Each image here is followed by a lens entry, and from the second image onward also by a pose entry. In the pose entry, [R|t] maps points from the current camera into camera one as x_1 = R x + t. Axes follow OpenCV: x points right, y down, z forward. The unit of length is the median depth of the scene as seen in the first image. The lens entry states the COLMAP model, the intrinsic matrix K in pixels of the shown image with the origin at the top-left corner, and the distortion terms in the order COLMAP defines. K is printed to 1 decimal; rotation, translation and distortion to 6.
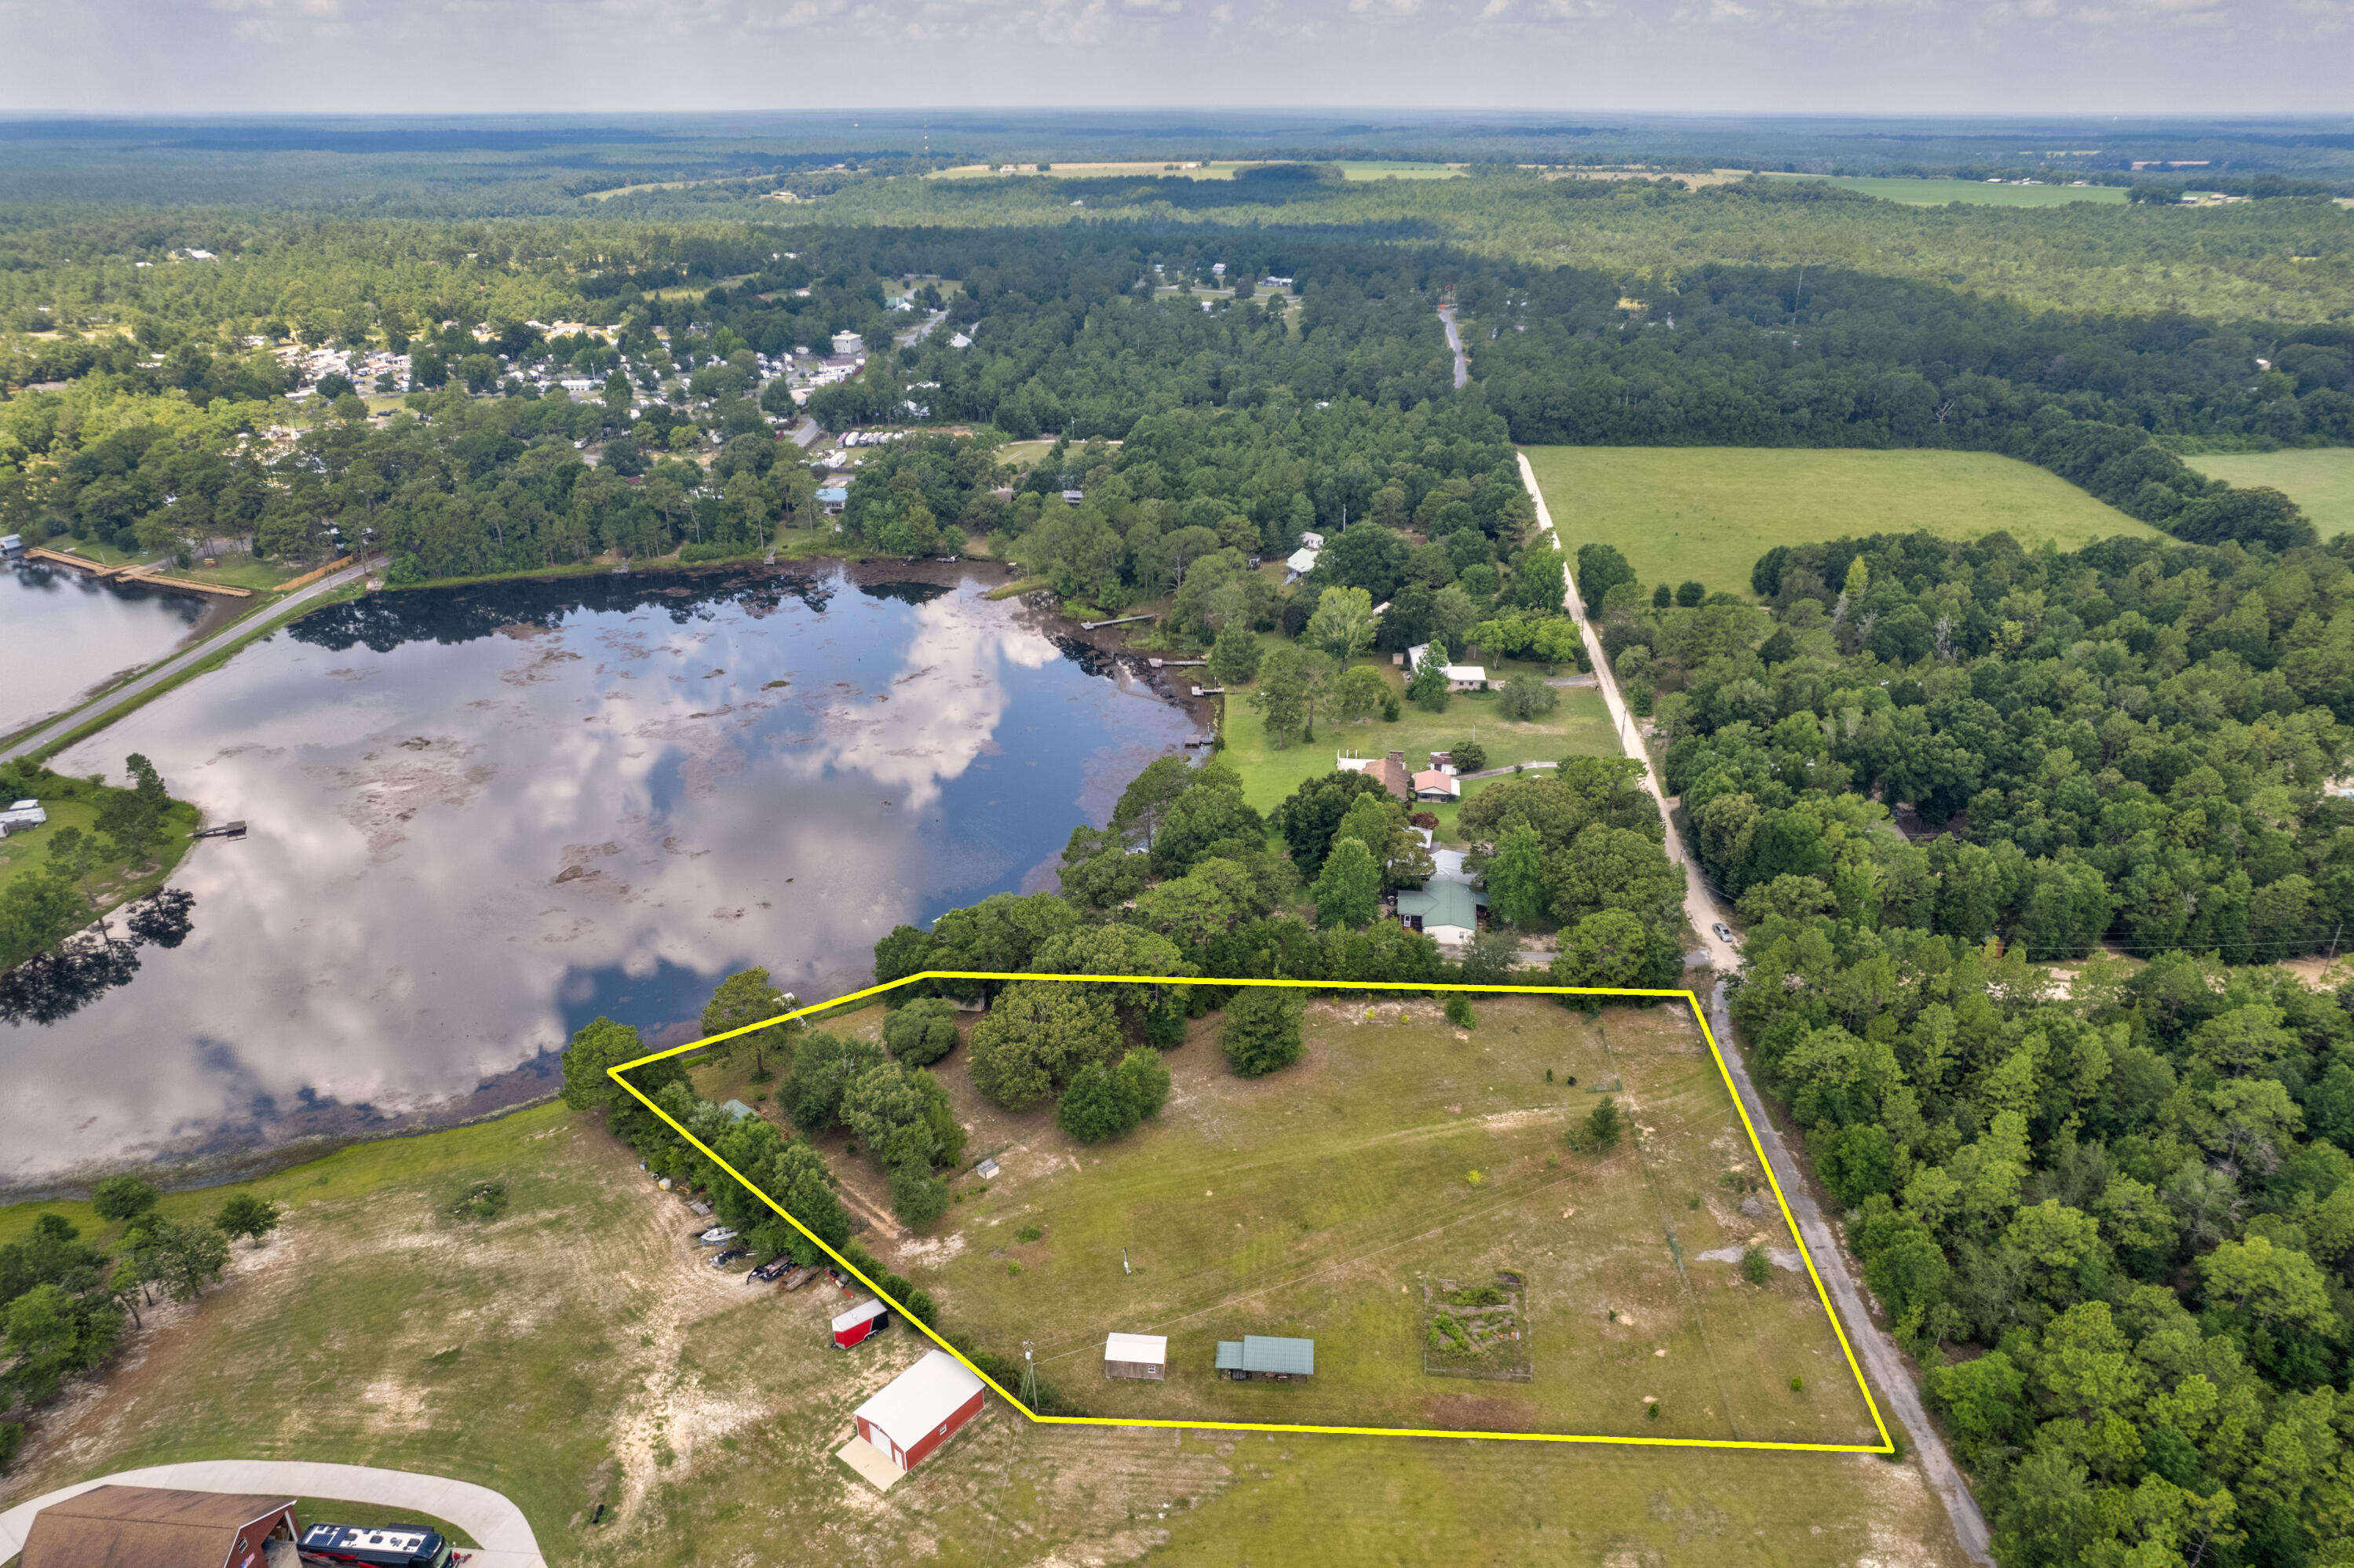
lens RADIAL K [[1510.0, 0, 1180.3], [0, 1510.0, 797.3], [0, 0, 1]] dist [-0.070202, 0.060225]
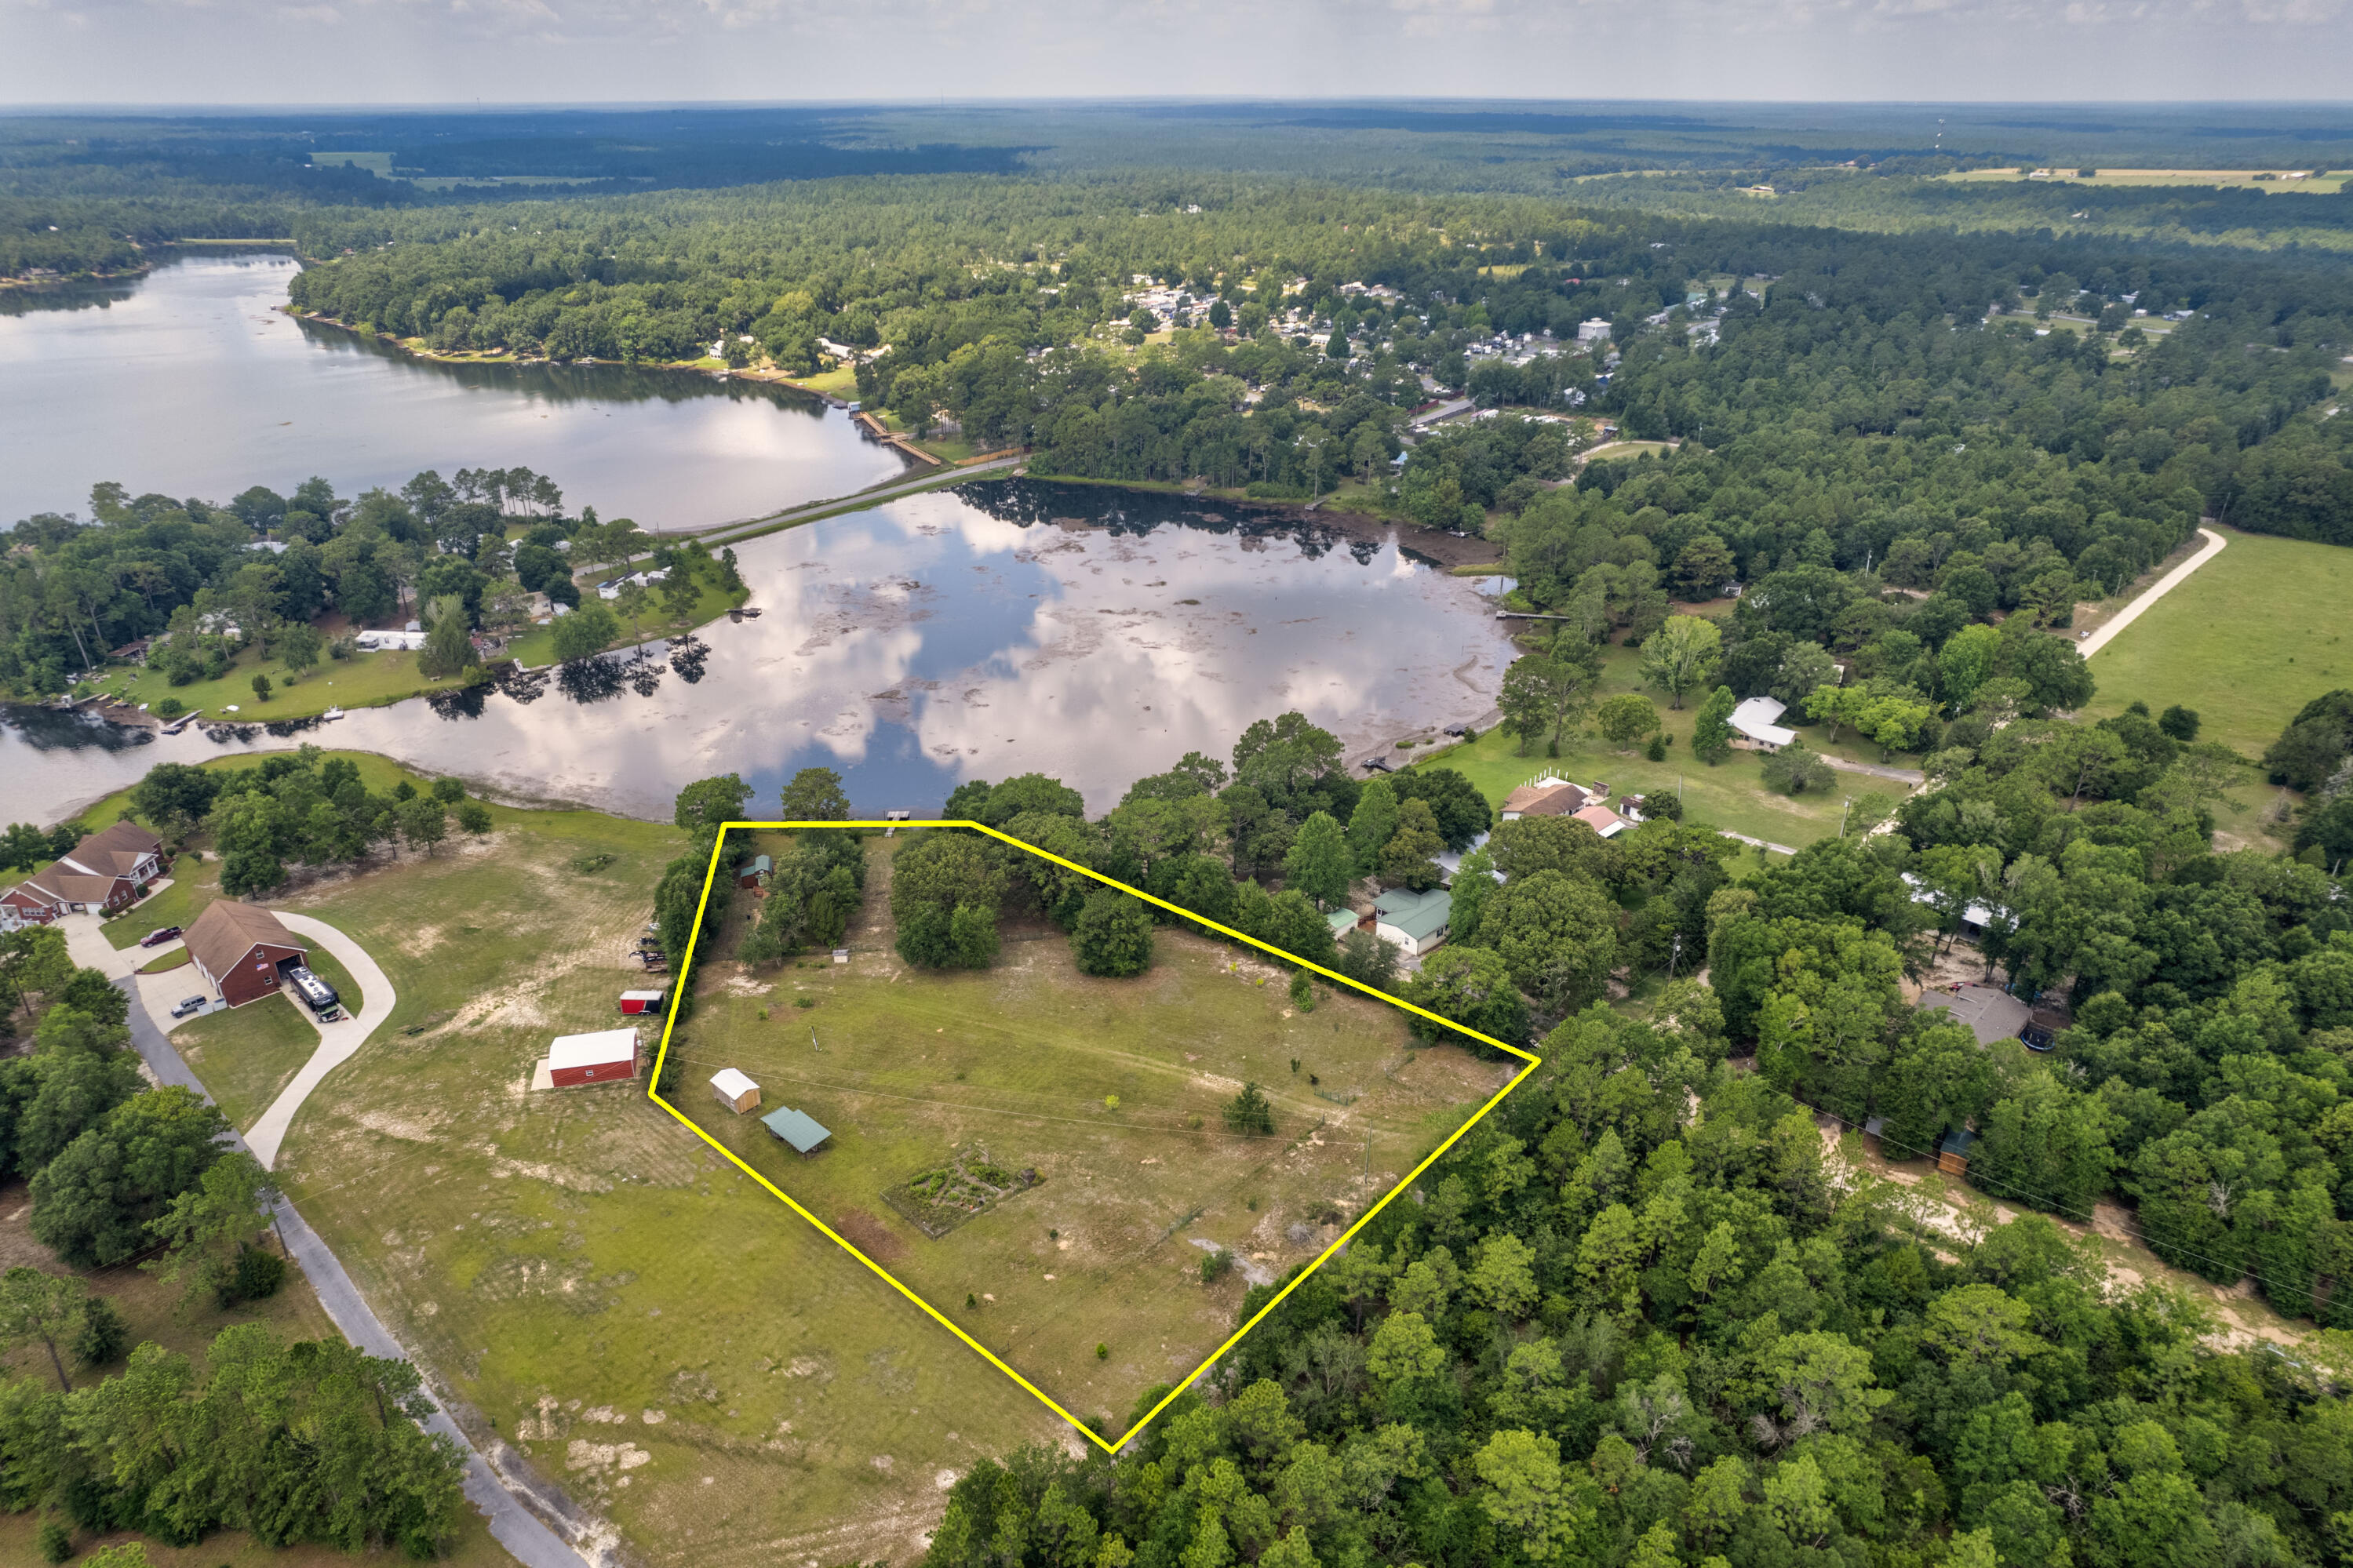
lens RADIAL K [[1509.3, 0, 1179.8], [0, 1509.3, 797.3], [0, 0, 1]] dist [-0.070202, 0.060225]
pose [[0.789730, 0.263453, -0.554003, 0.436221], [-0.260080, 0.961697, 0.086586, -0.033297], [0.555594, 0.075706, 0.828000, 0.073308]]
